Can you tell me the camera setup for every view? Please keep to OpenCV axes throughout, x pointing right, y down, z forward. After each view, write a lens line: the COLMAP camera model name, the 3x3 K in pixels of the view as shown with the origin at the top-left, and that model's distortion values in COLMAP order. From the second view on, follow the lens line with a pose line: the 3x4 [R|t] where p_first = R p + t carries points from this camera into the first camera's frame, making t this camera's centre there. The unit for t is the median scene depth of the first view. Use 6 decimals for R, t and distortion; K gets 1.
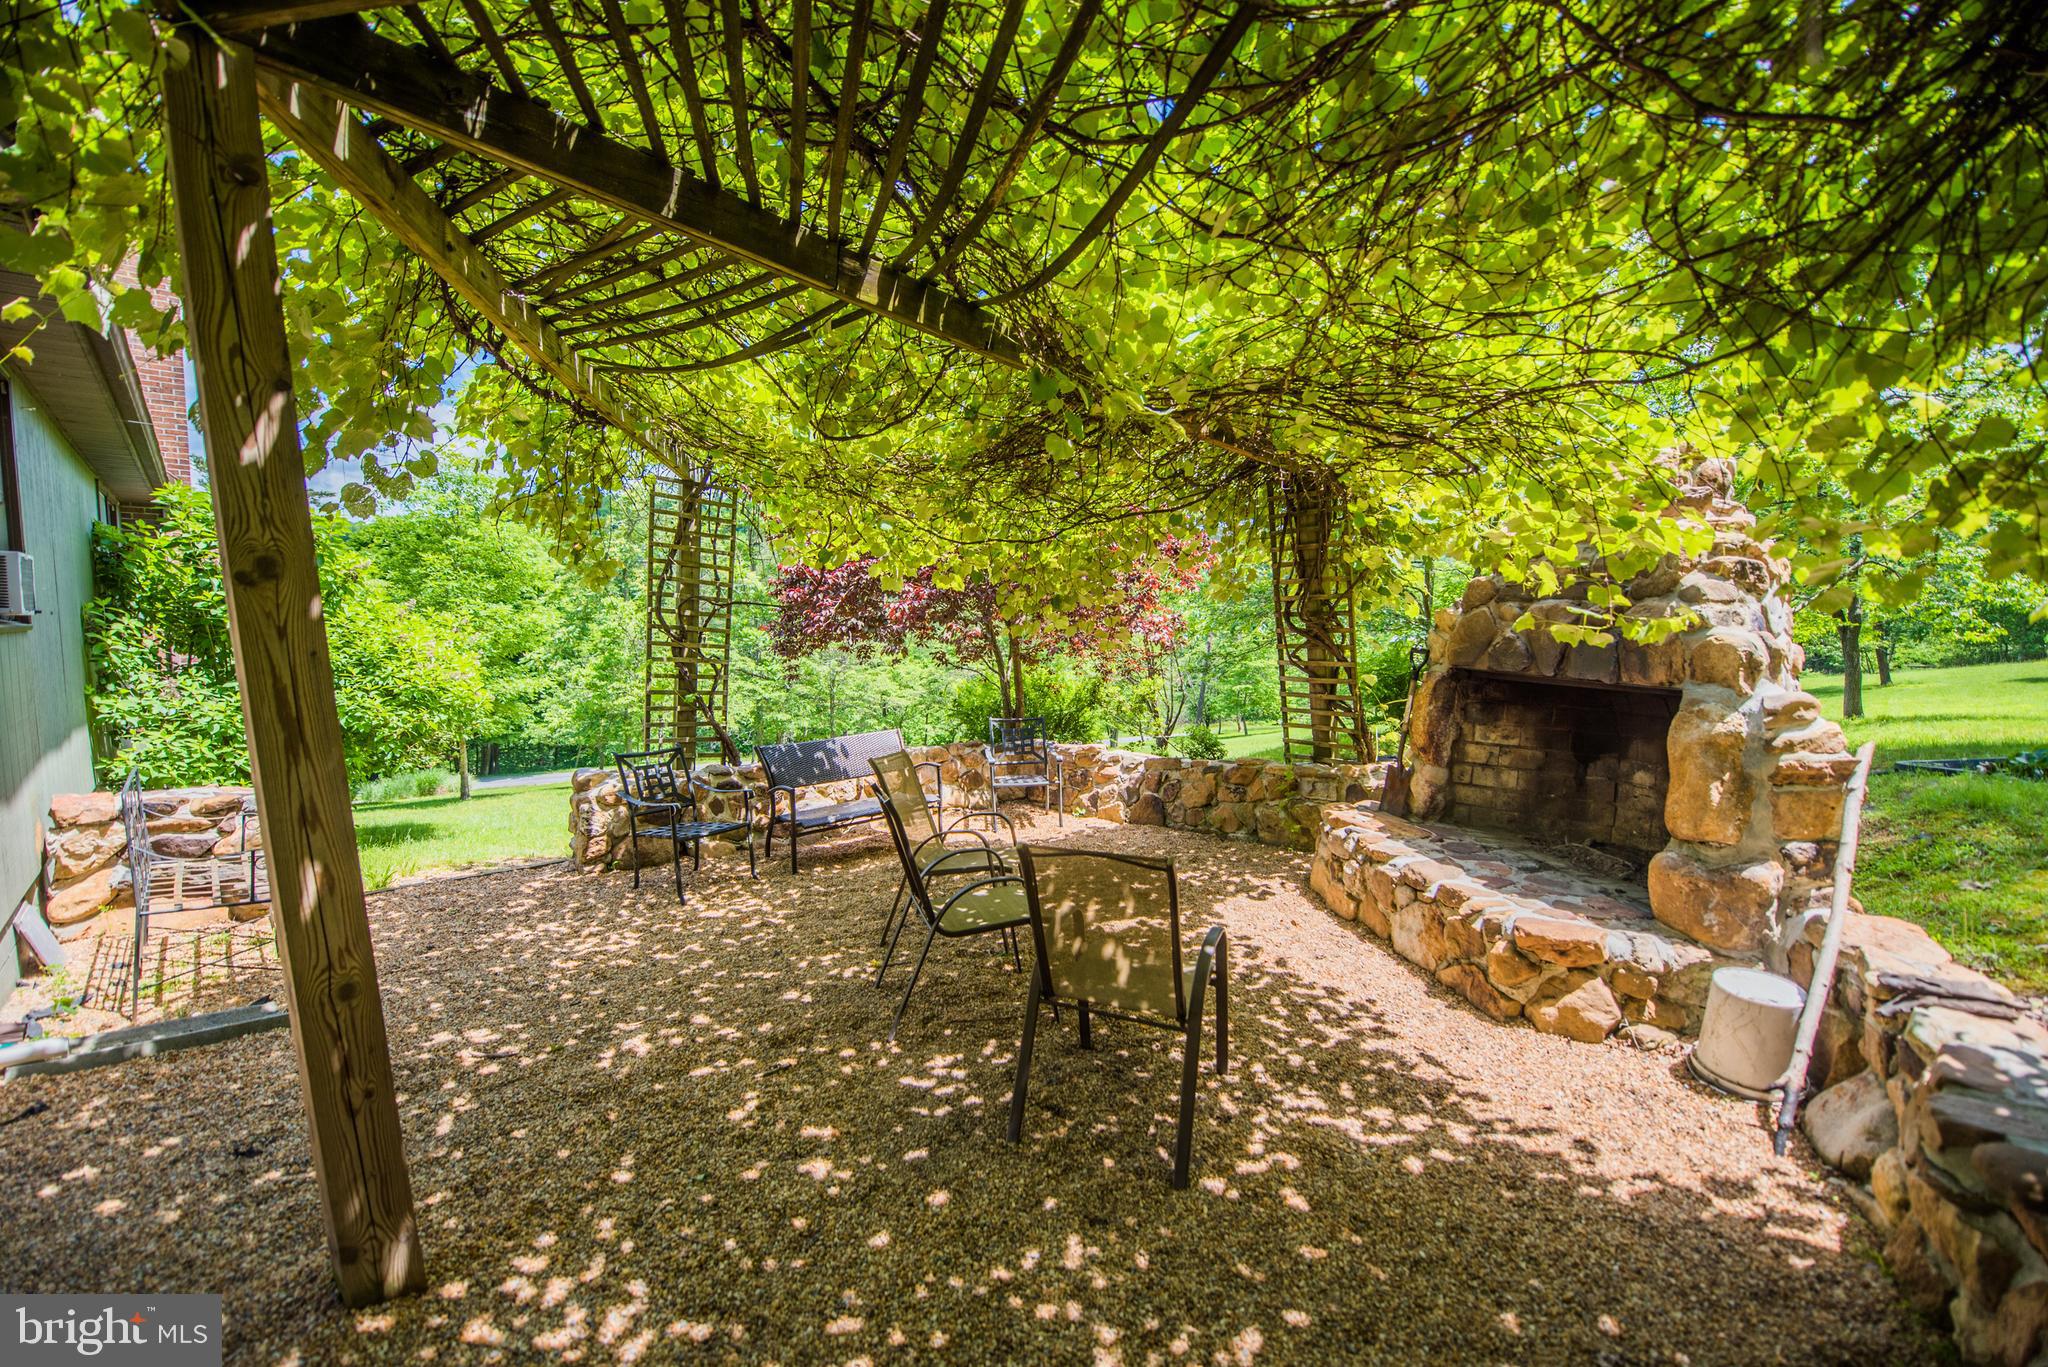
lens RADIAL K [[829.2, 0, 1024.0], [0, 829.2, 683.5], [0, 0, 1]] dist [-0.015791, -0.002156]
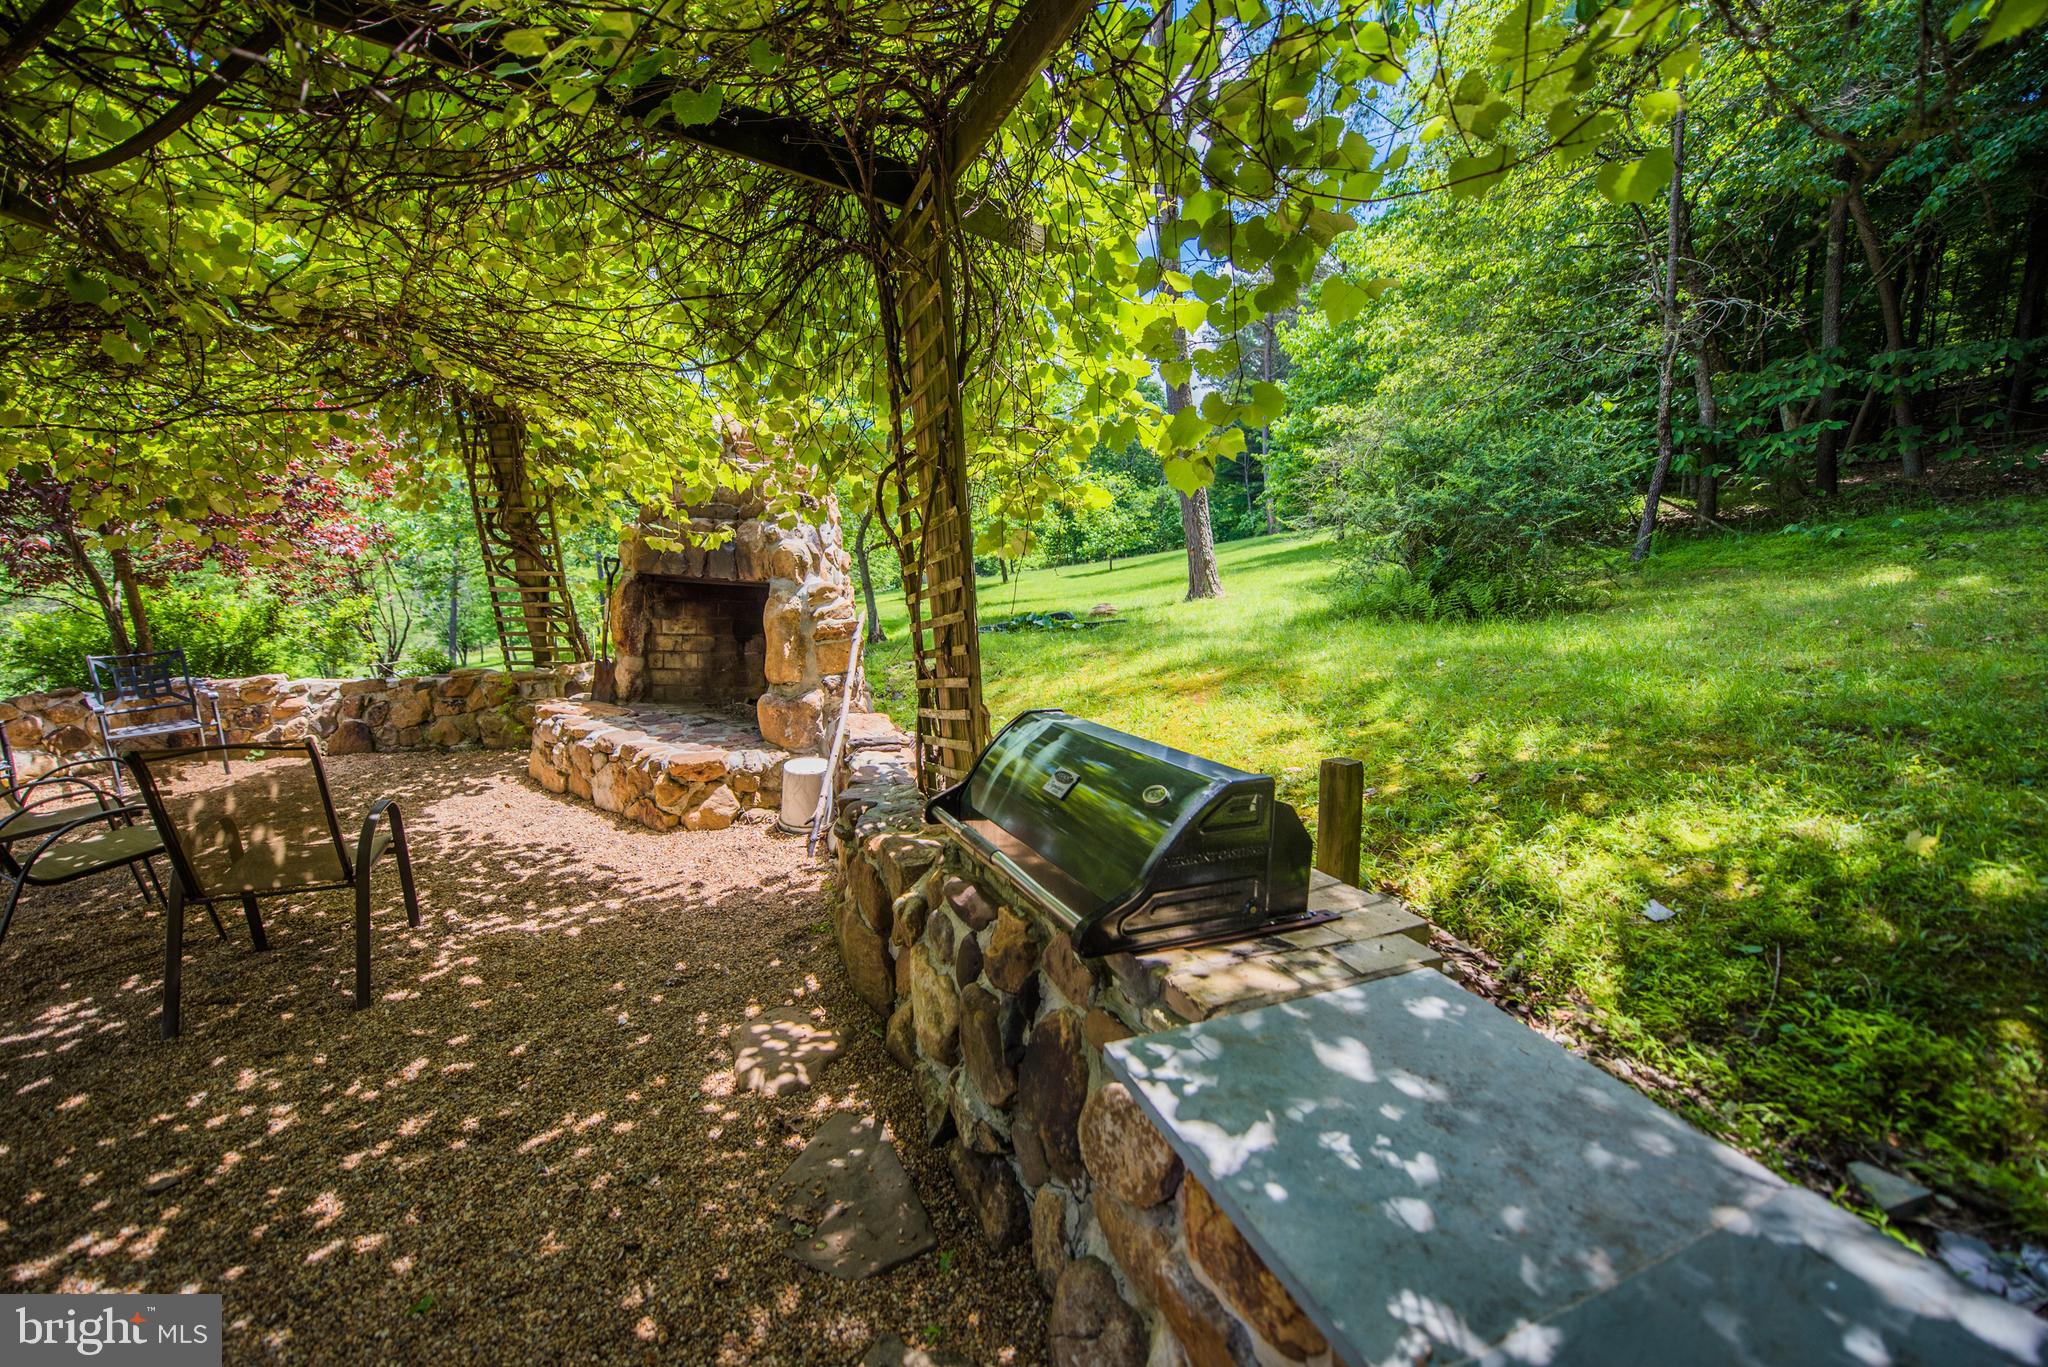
lens RADIAL K [[829.2, 0, 1024.0], [0, 829.2, 683.5], [0, 0, 1]] dist [-0.015791, -0.002156]
pose [[0.687582, -0.116100, 0.716765, 0.036920], [0.041441, 0.991800, 0.120895, 0.026468], [-0.724923, -0.053421, 0.686755, -0.353230]]
